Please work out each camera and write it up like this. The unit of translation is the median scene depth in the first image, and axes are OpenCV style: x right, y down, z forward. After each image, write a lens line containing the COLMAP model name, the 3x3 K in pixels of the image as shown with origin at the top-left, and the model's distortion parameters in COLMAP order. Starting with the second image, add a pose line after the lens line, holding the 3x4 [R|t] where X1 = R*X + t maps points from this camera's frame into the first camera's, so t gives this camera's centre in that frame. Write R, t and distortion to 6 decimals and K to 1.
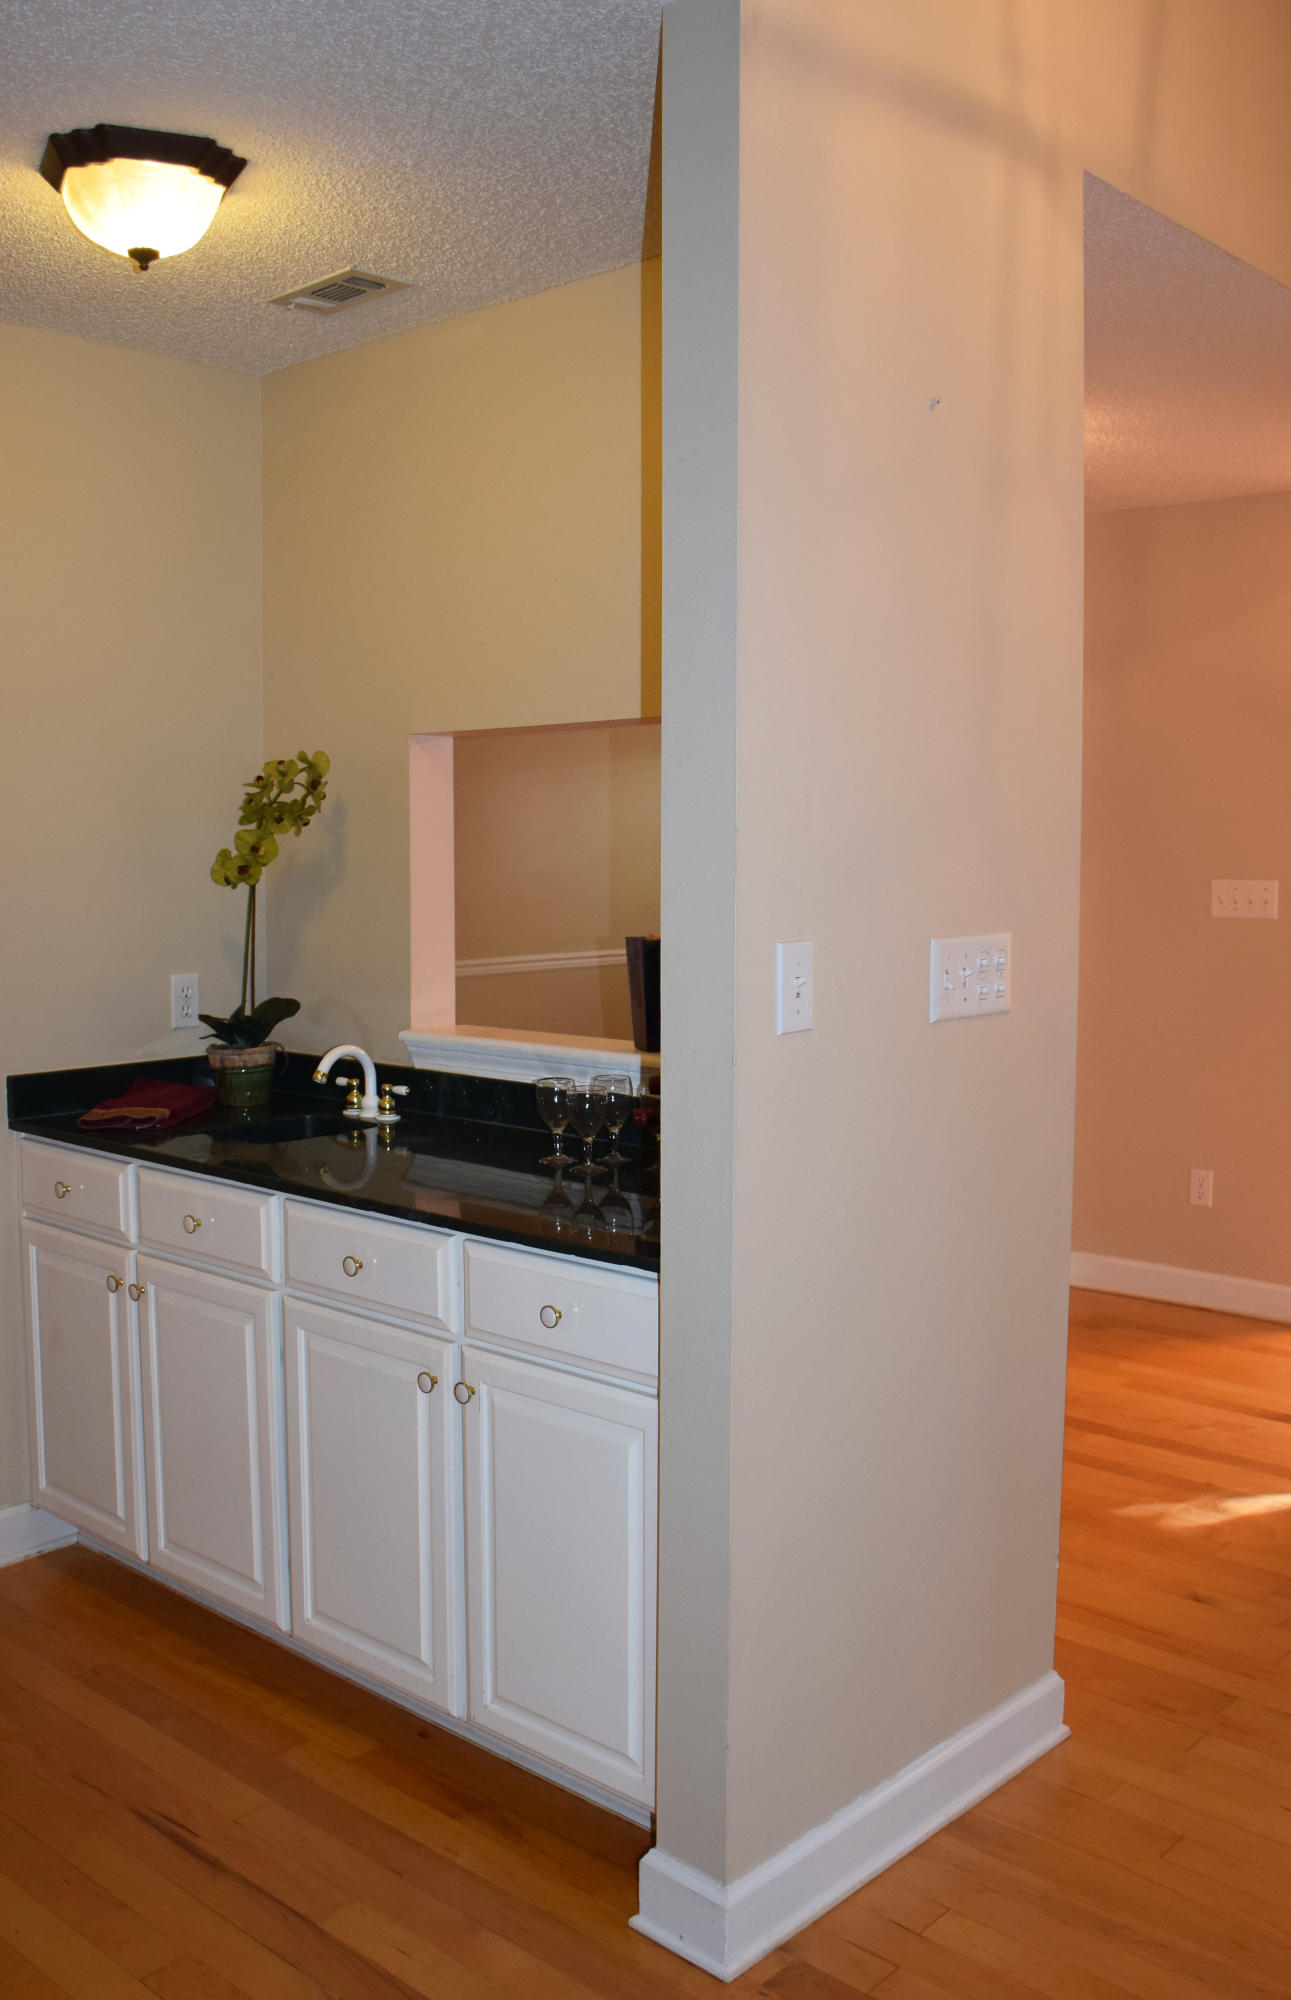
lens RADIAL K [[1823.5, 0, 645.5], [0, 1823.5, 1000.0], [0, 0, 1]] dist [-0.001190, -0.004364]
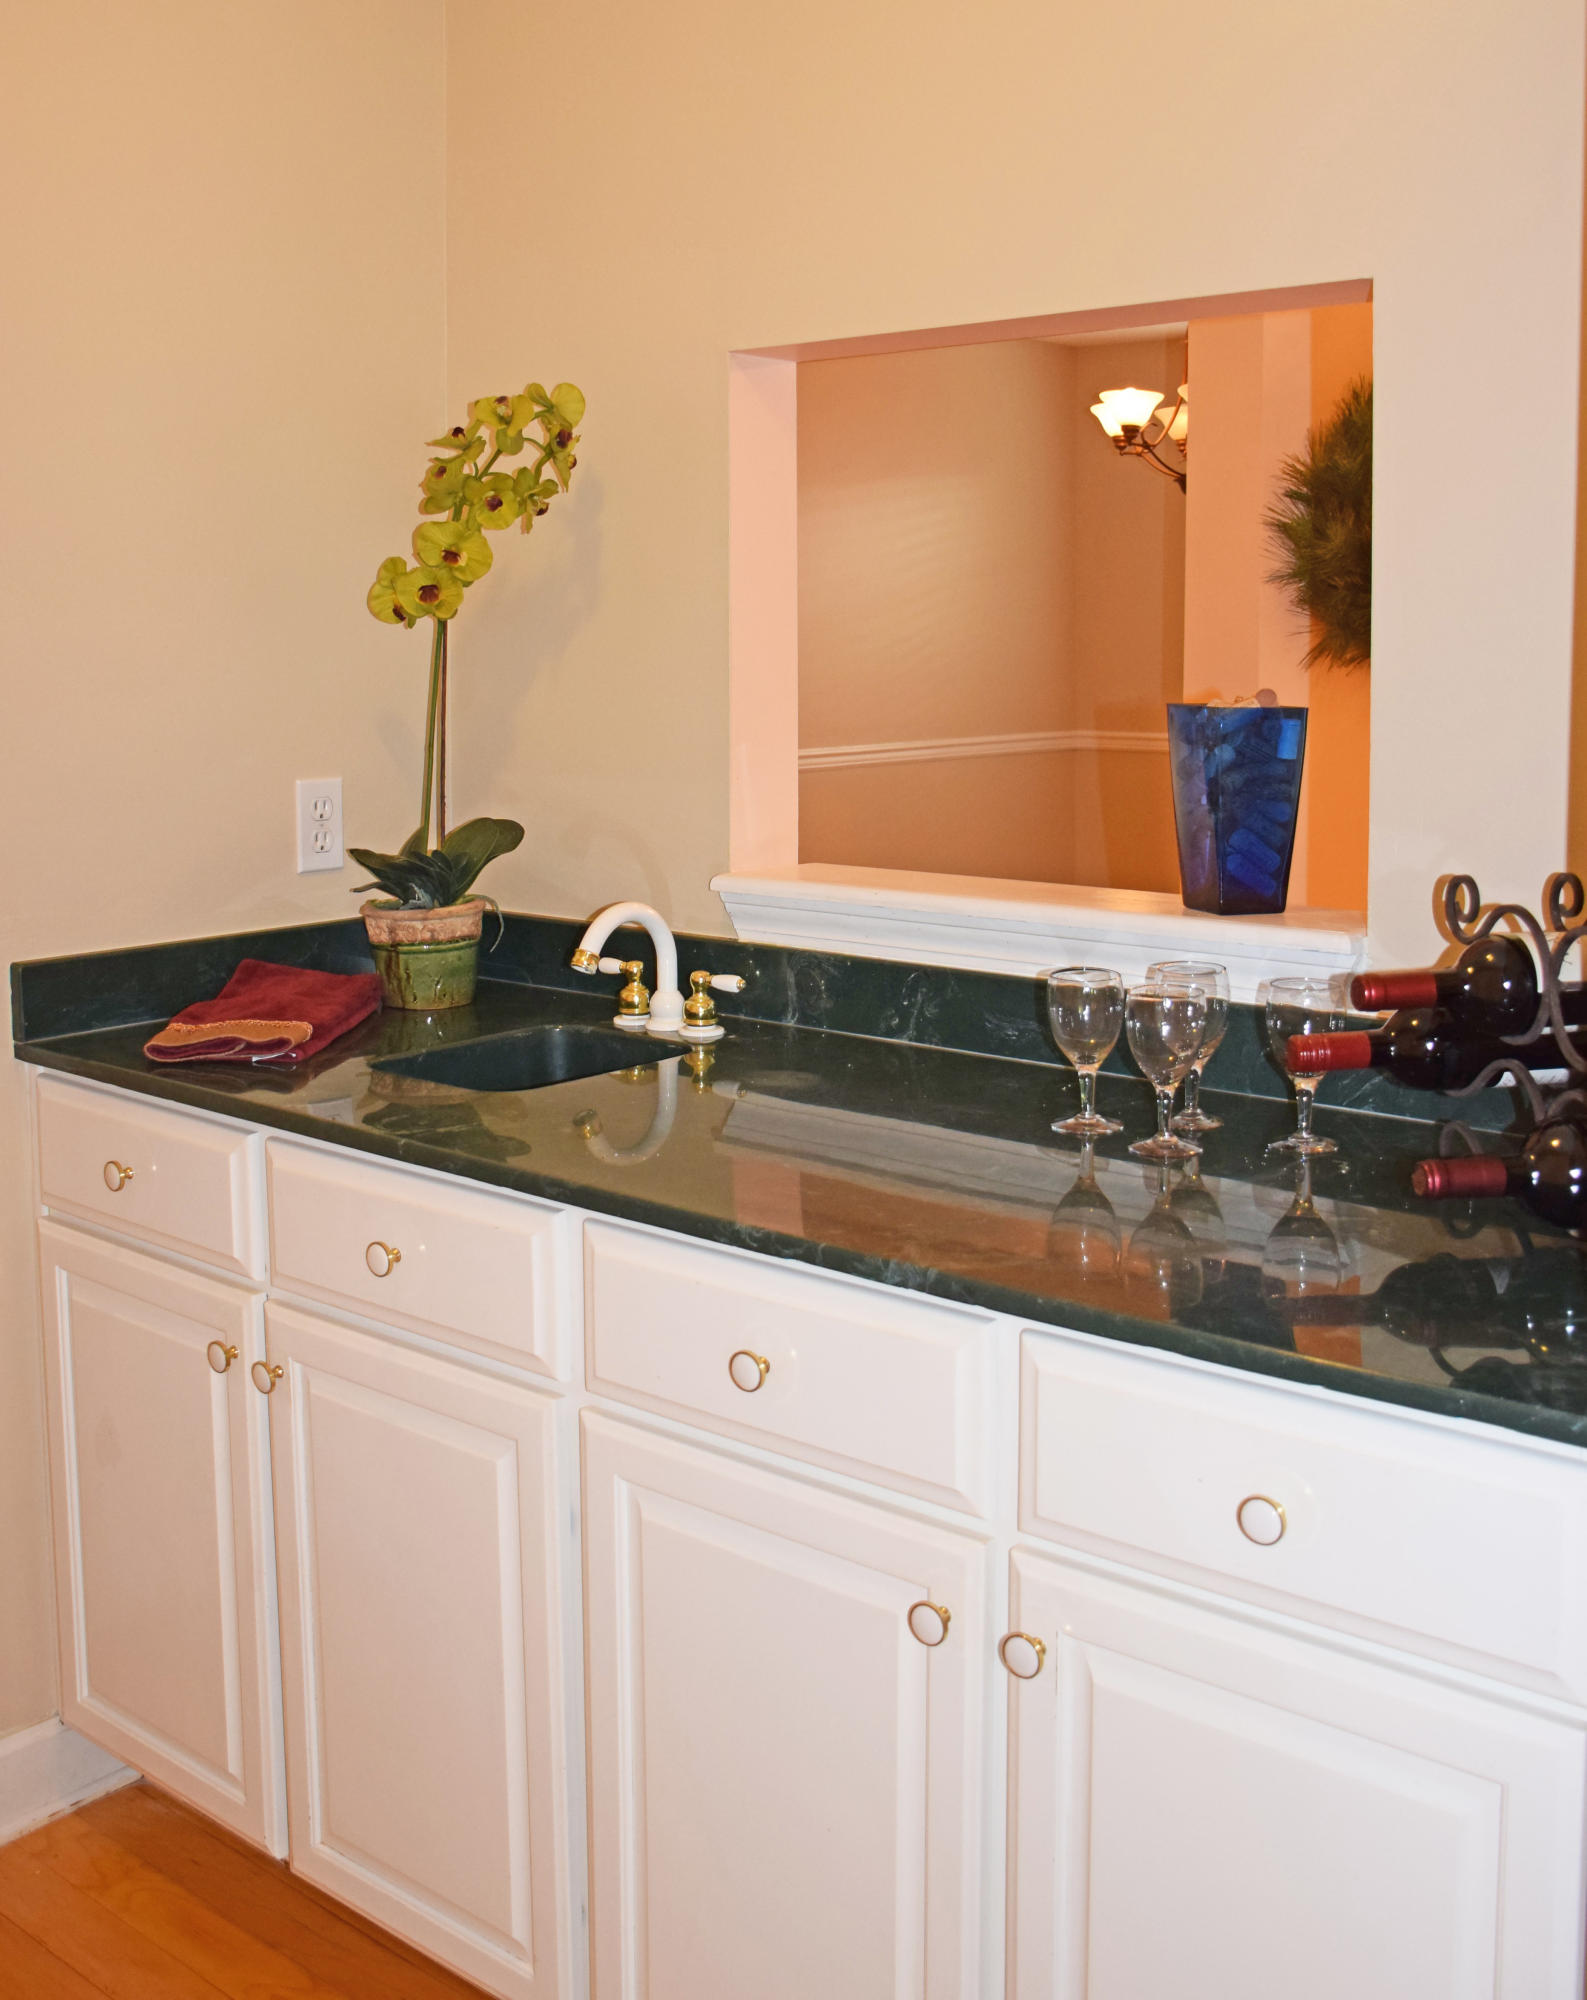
lens RADIAL K [[2034.3, 0, 795.0], [0, 2034.3, 809.6], [0, 0, 1]] dist [-0.041567, 0.033410]
pose [[0.998655, -0.005980, 0.051493, -0.141811], [0.006158, 0.999976, -0.003286, -0.001344], [-0.051472, 0.003599, 0.998668, 0.369269]]
